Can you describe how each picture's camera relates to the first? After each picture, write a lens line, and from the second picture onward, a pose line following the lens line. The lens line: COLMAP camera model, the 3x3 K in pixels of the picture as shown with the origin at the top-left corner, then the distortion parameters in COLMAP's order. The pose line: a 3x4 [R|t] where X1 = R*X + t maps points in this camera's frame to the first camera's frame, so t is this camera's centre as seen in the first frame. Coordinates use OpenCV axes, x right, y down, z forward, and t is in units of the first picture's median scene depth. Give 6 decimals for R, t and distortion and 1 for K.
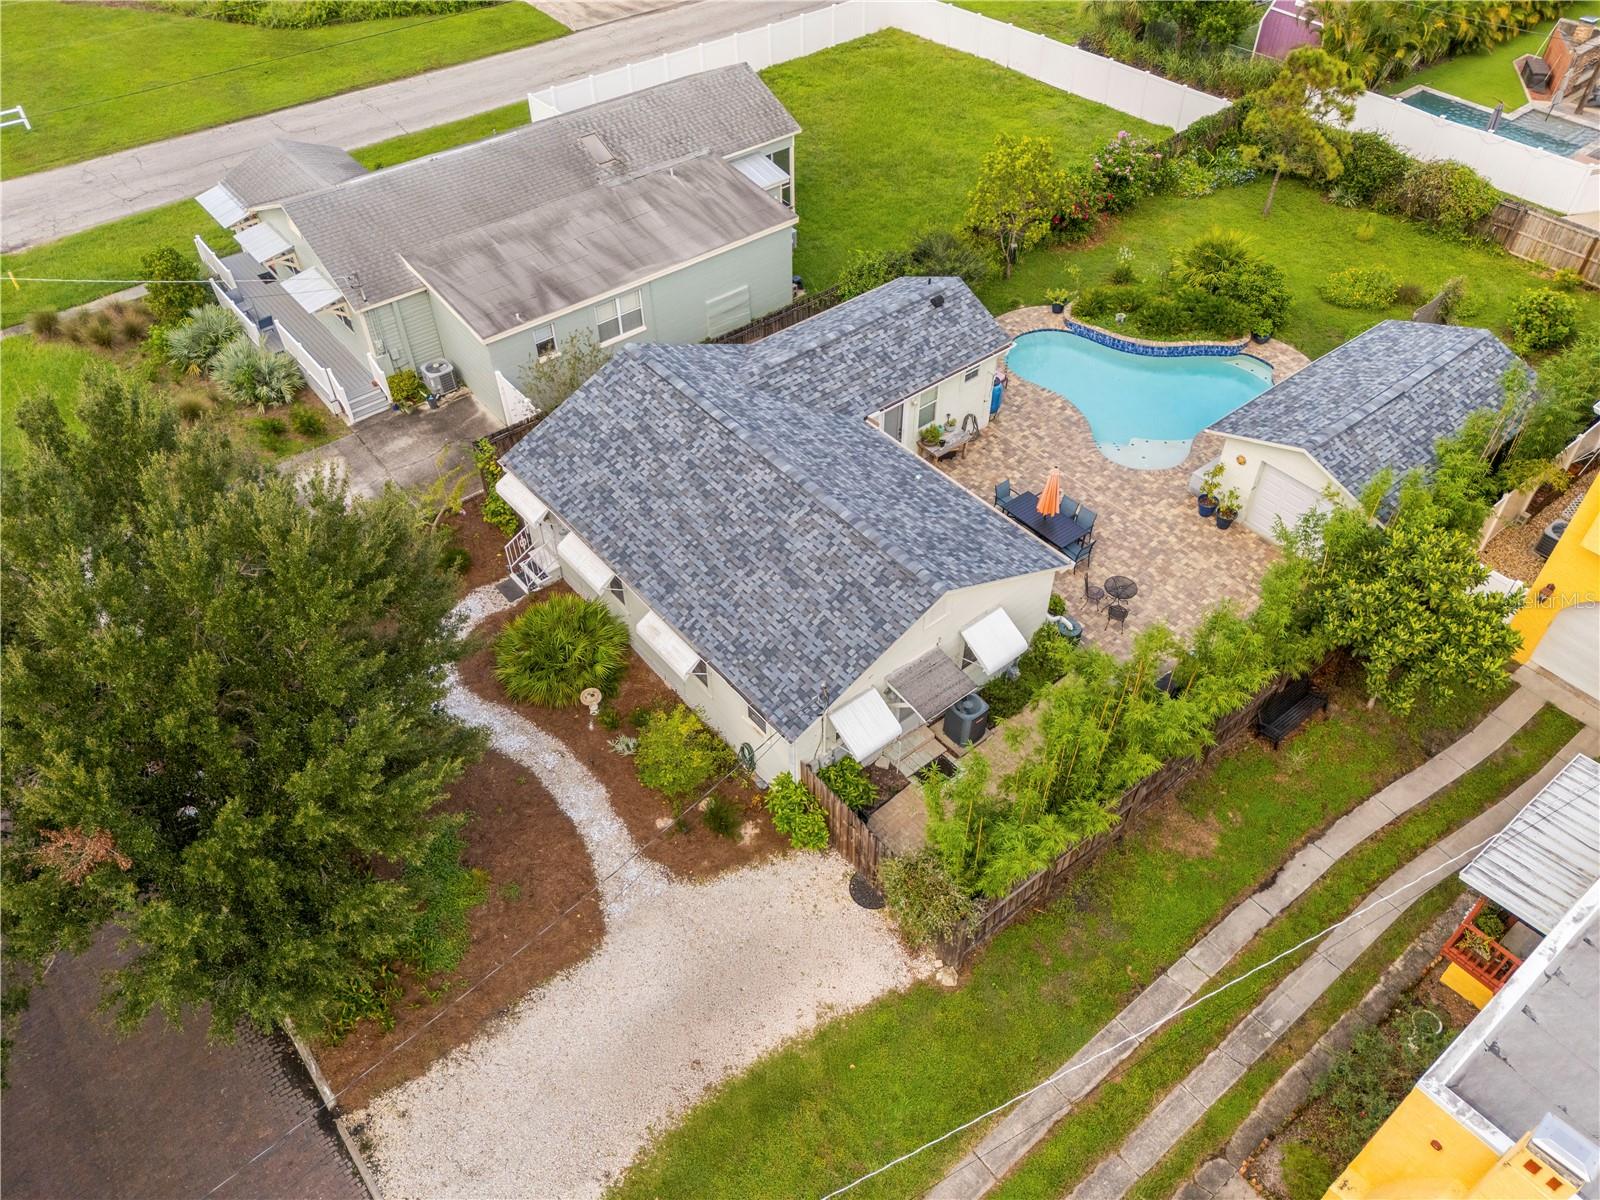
lens RADIAL K [[1184.6, 0, 800.0], [0, 1184.6, 600.0], [0, 0, 1]] dist [0.075773, -0.070819]
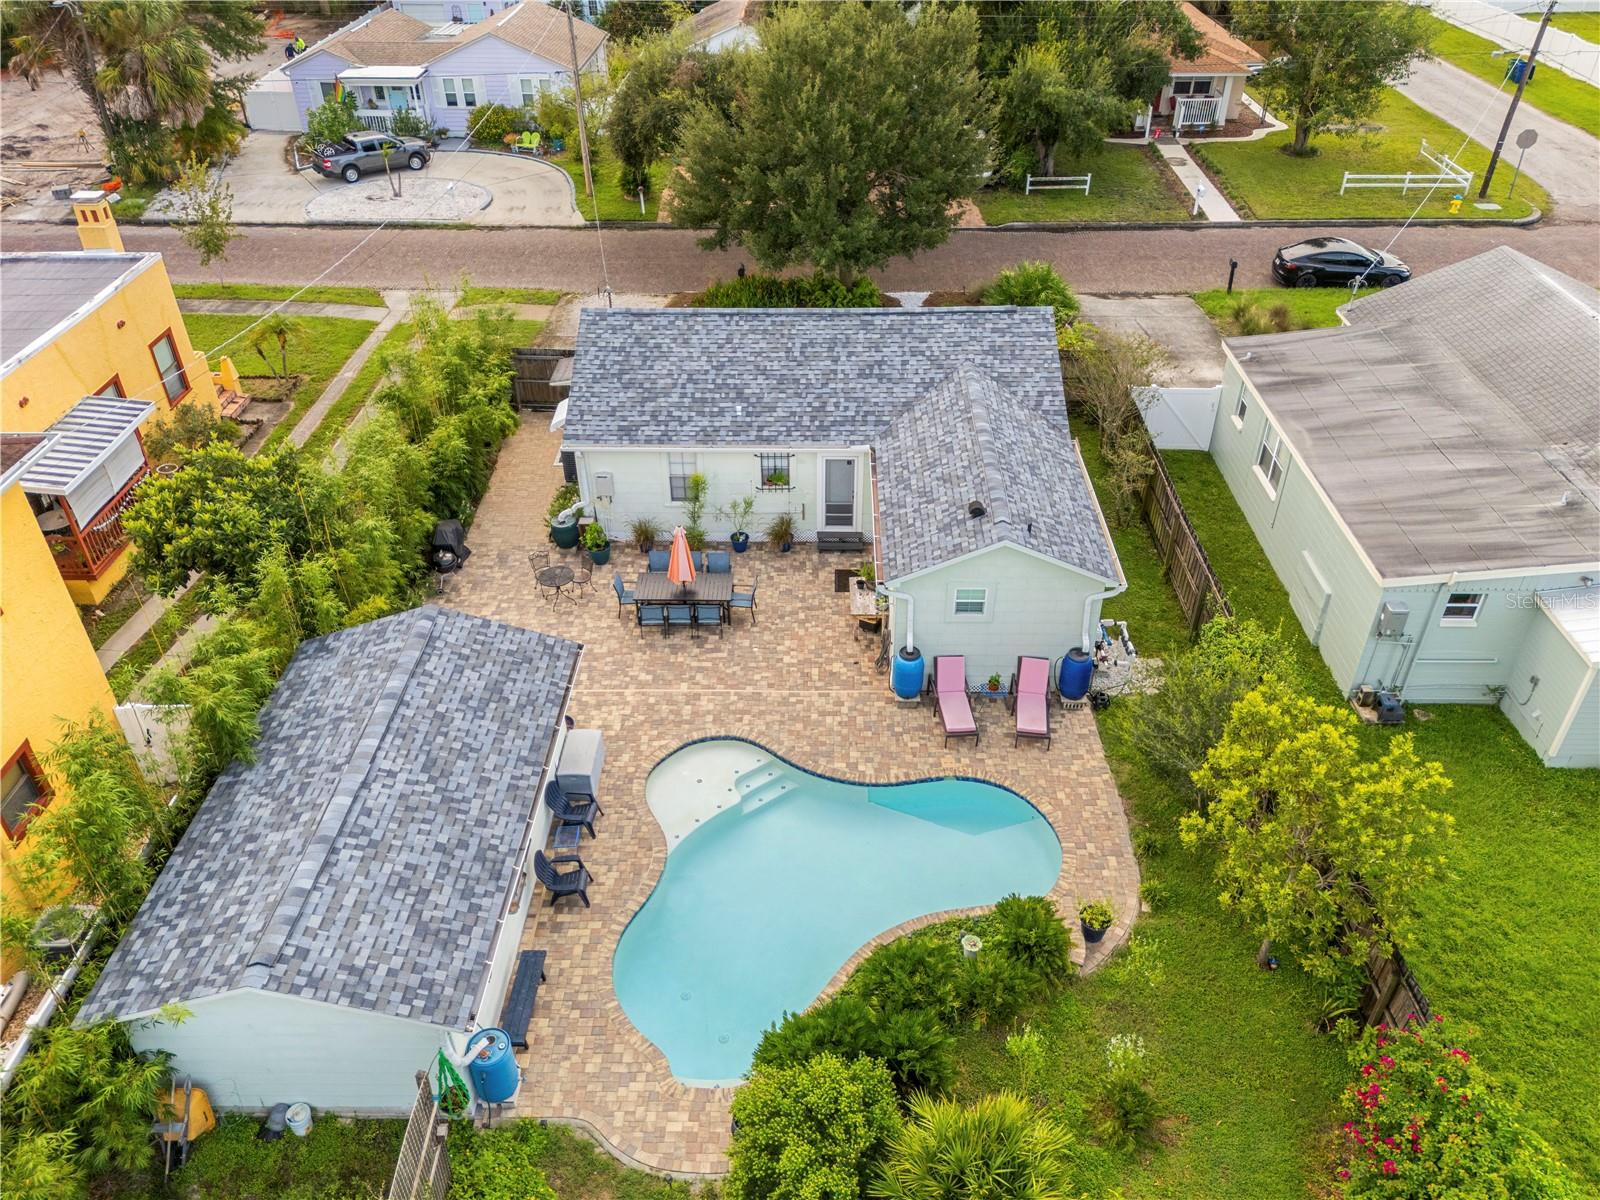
lens RADIAL K [[1184.6, 0, 800.0], [0, 1184.6, 600.0], [0, 0, 1]] dist [0.075773, -0.070819]
pose [[-0.642441, 0.457350, -0.614899, 0.550471], [-0.528137, 0.317173, 0.787701, -0.633269], [0.555284, 0.830802, 0.037778, 0.830757]]
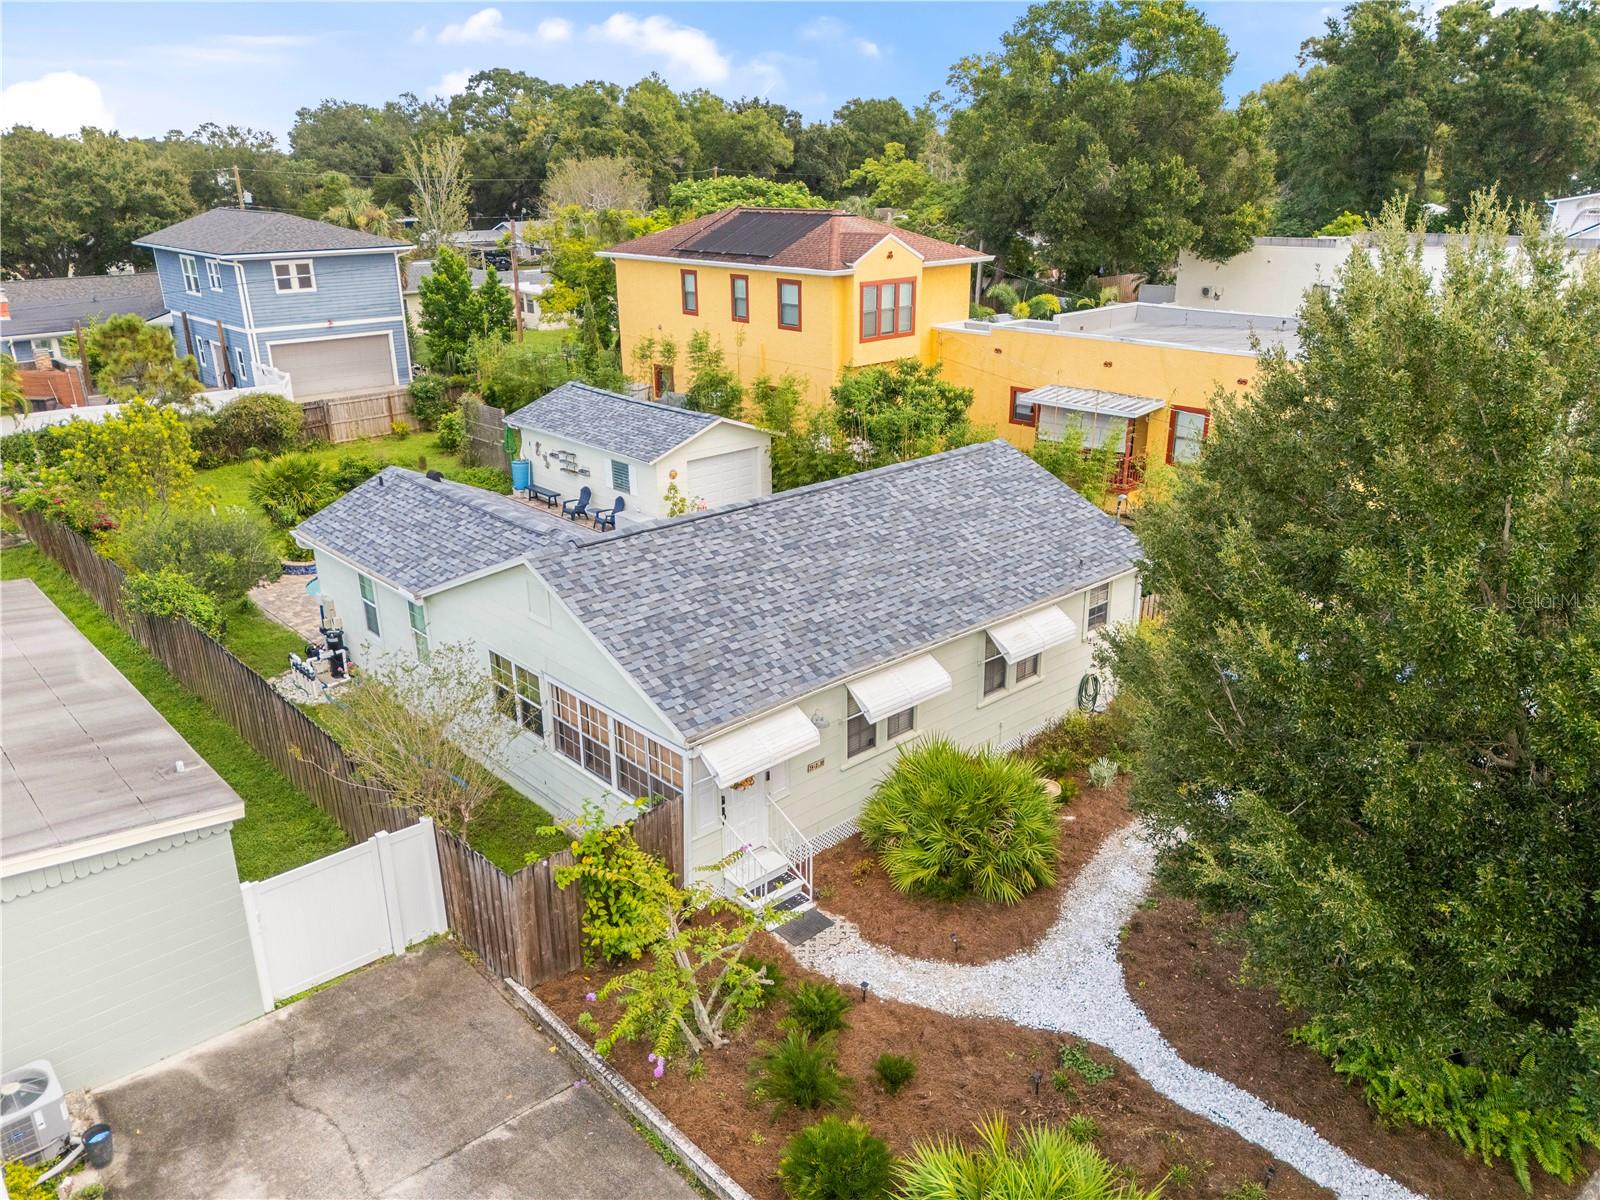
lens RADIAL K [[1184.6, 0, 800.0], [0, 1184.6, 600.0], [0, 0, 1]] dist [0.075773, -0.070819]
pose [[-0.062506, -0.333469, 0.940687, -0.579663], [0.711230, 0.646346, 0.276386, -0.212789], [-0.700175, 0.686320, 0.196772, 0.635733]]
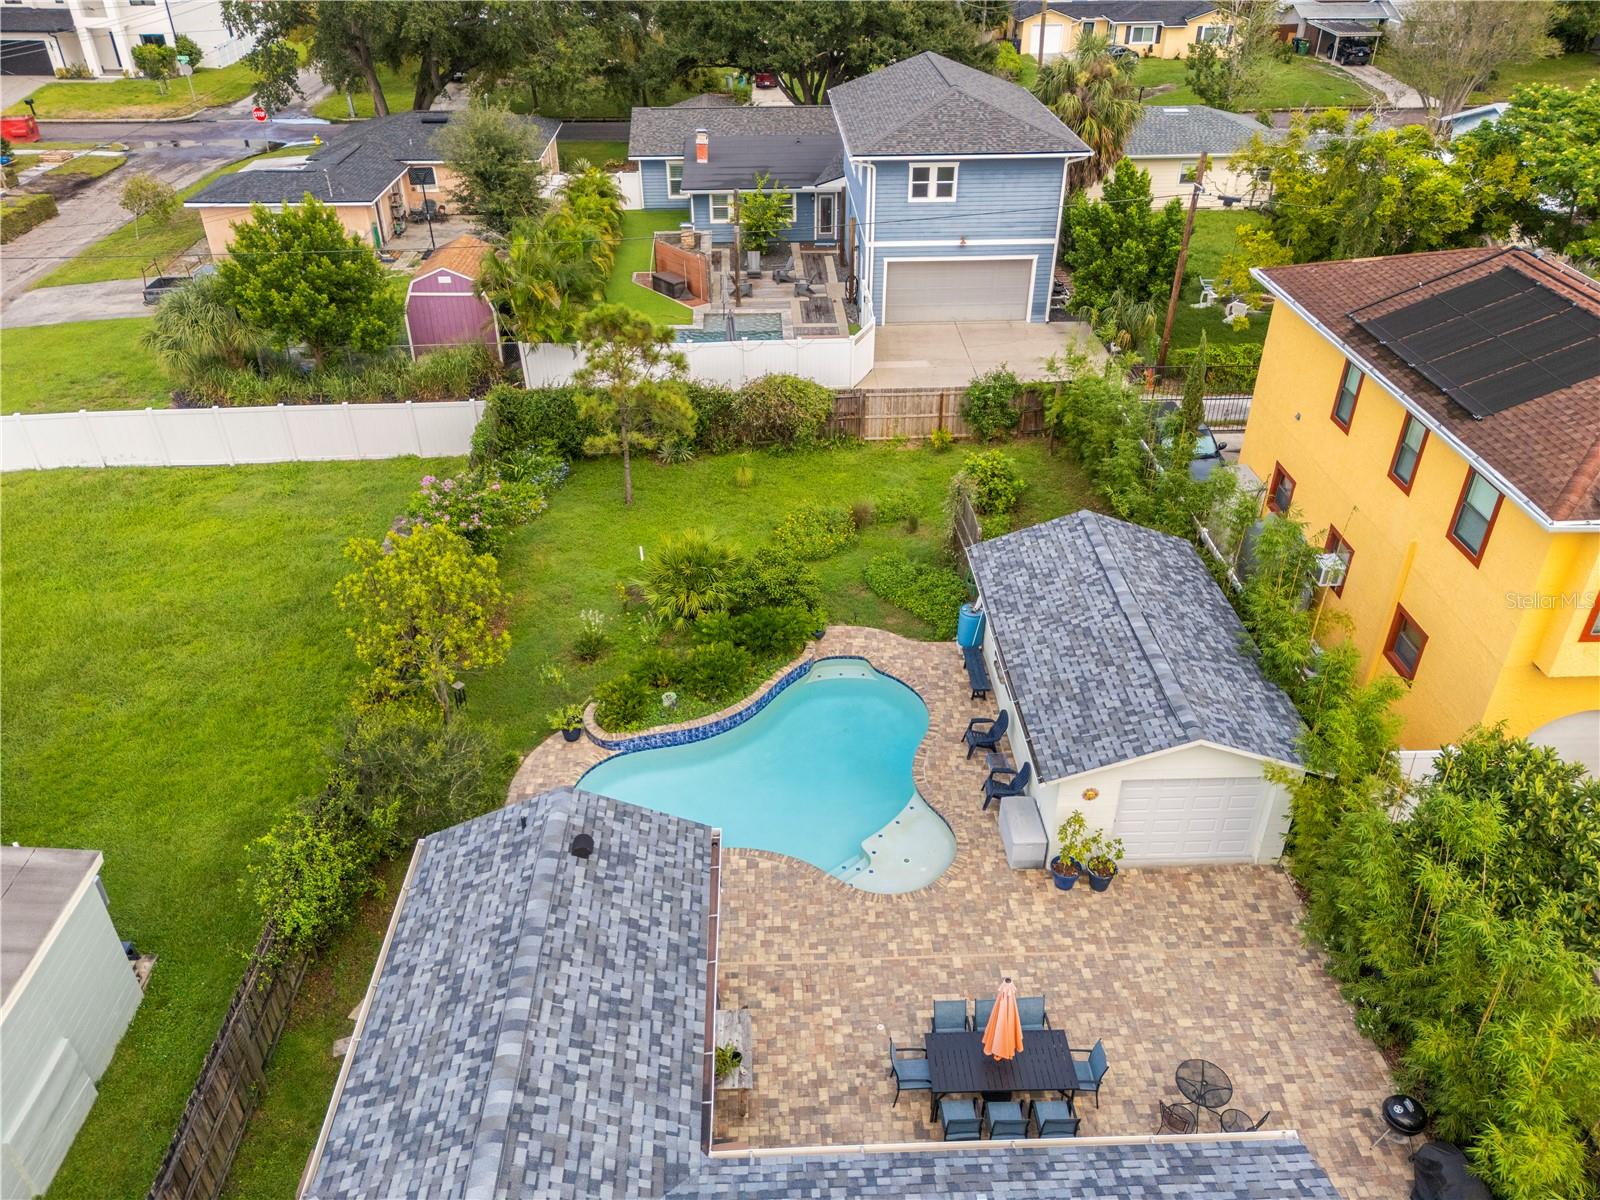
lens RADIAL K [[1184.6, 0, 800.0], [0, 1184.6, 600.0], [0, 0, 1]] dist [0.075773, -0.070819]
pose [[0.594977, -0.427178, 0.680824, -0.121706], [0.562437, 0.826399, 0.027000, -0.261596], [-0.574166, 0.366856, 0.731949, 0.449598]]
